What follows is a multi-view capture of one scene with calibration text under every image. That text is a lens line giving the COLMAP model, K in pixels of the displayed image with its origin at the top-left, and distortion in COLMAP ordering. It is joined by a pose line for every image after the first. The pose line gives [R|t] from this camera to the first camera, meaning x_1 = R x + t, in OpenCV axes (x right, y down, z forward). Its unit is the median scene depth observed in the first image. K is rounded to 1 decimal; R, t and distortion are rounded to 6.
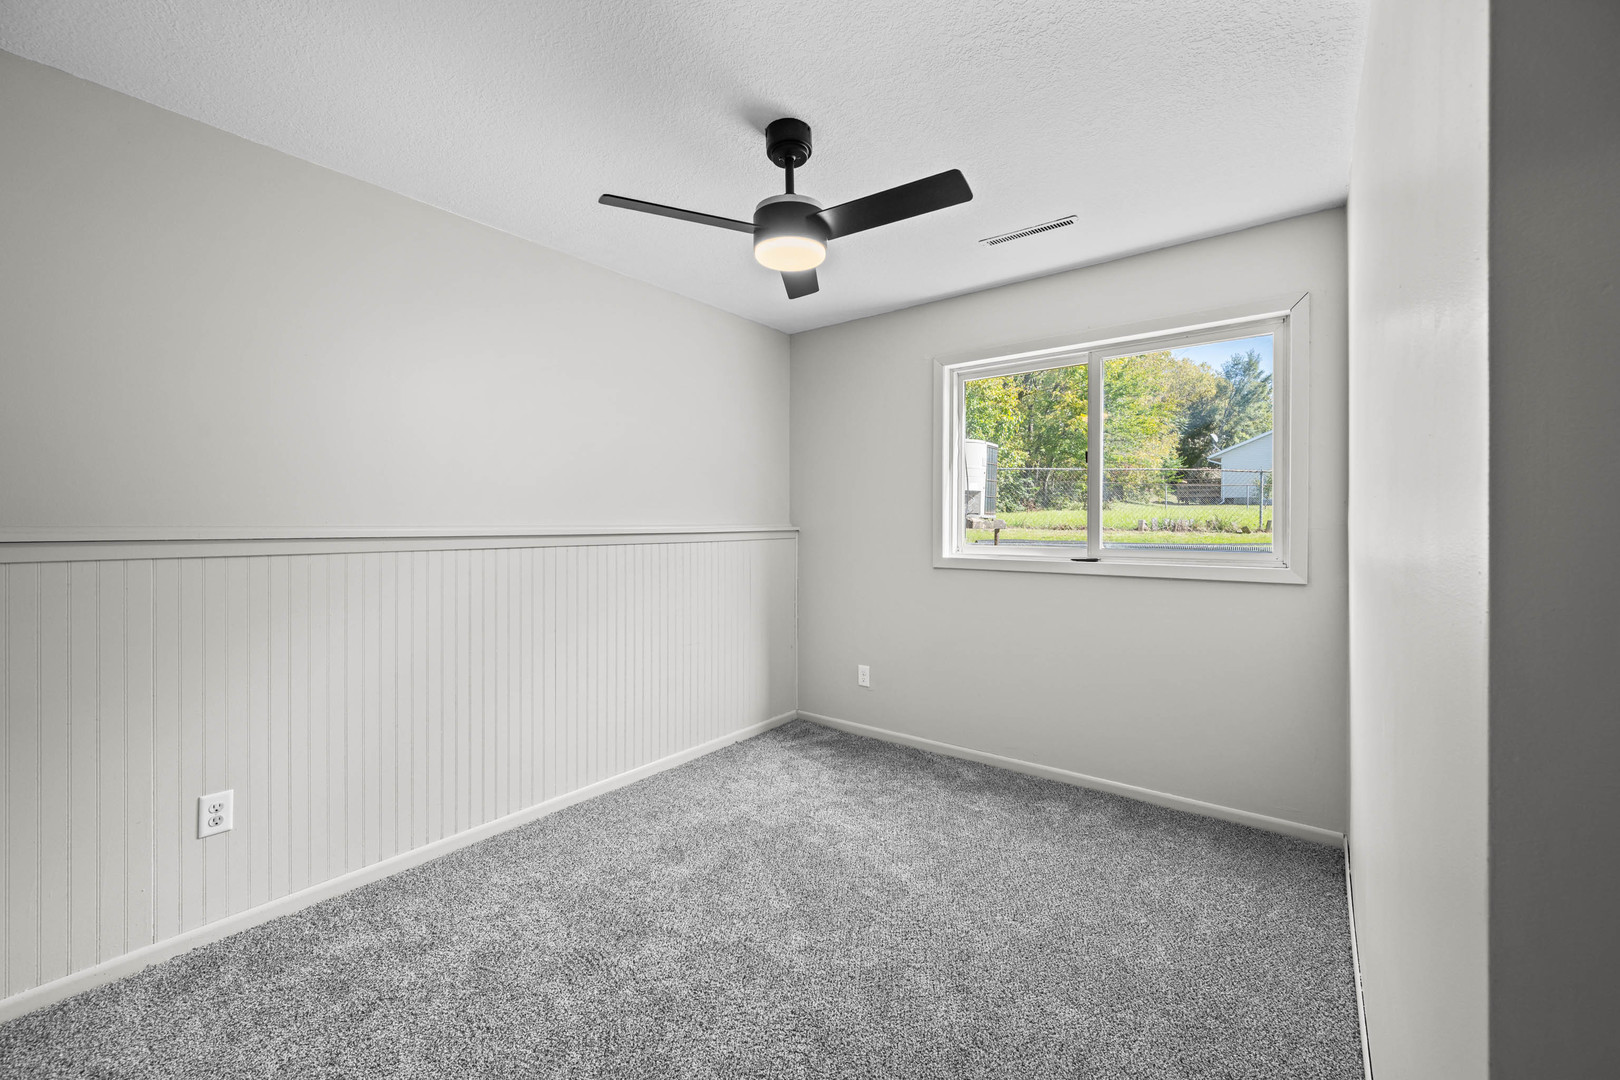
lens RADIAL K [[646.2, 0, 807.6], [0, 646.2, 526.4], [0, 0, 1]] dist [-0.000604, -0.000023]
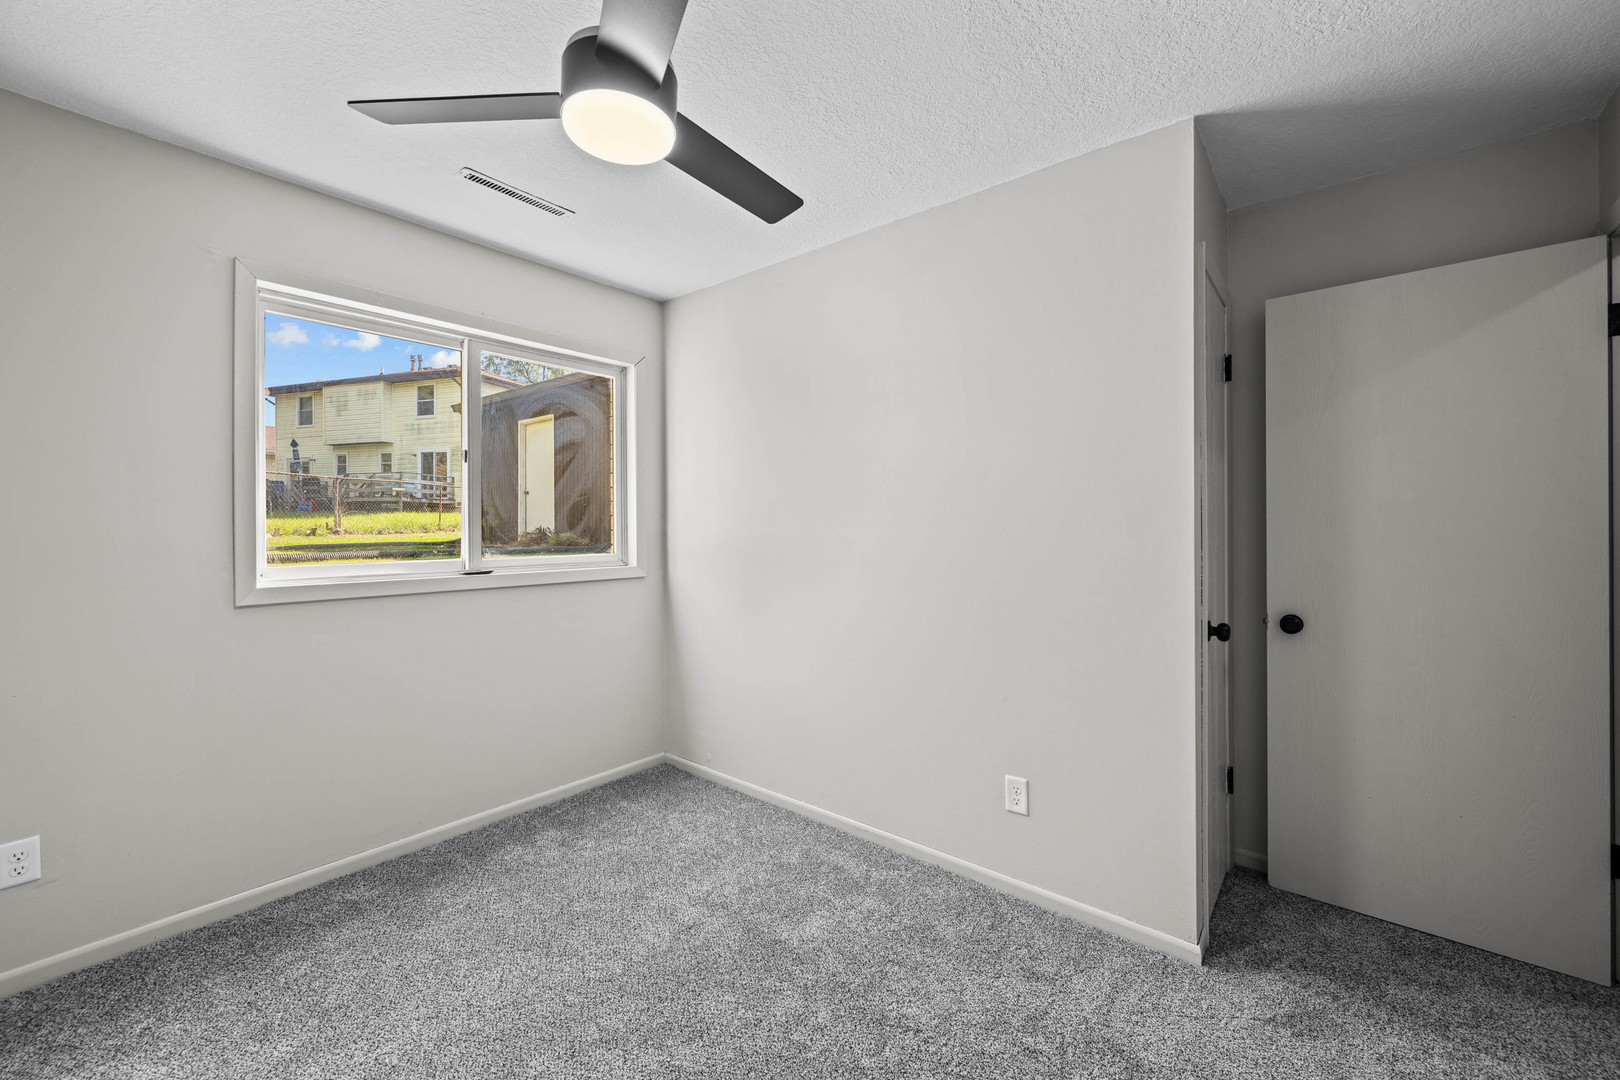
lens RADIAL K [[646.2, 0, 807.6], [0, 646.2, 526.4], [0, 0, 1]] dist [-0.000604, -0.000023]
pose [[0.033015, -0.004014, 0.999447, -0.432876], [0.003290, 0.999987, 0.003908, -0.013198], [-0.999449, 0.003159, 0.033027, 0.501279]]
